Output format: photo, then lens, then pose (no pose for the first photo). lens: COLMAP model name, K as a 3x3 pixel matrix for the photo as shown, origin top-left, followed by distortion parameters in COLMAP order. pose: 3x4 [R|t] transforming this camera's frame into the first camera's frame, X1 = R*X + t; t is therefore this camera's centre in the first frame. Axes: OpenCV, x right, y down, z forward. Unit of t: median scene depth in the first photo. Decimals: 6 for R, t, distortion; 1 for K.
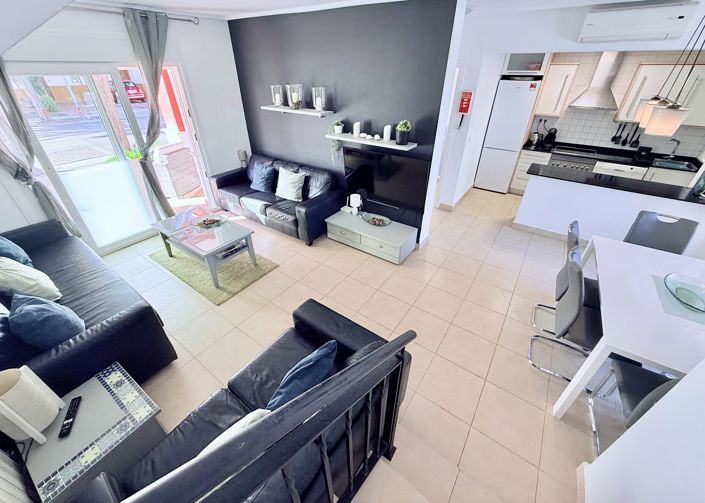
lens RADIAL K [[280.8, 0, 349.8], [0, 280.8, 242.0], [0, 0, 1]] dist [0.003885, 0.000291]
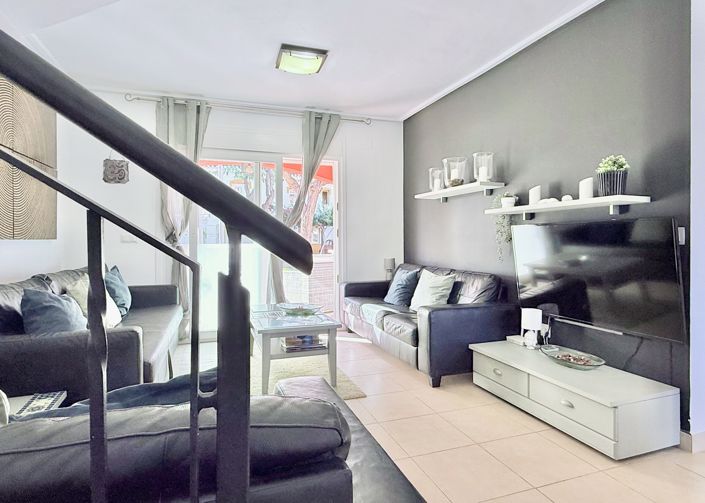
lens RADIAL K [[400.6, 0, 350.9], [0, 400.6, 250.4], [0, 0, 1]] dist [0.000904, 0.000748]
pose [[0.815220, 0.002188, -0.579147, 0.182197], [-0.299850, 0.857126, -0.418837, 0.165440], [0.495486, 0.515102, 0.699403, 0.228868]]
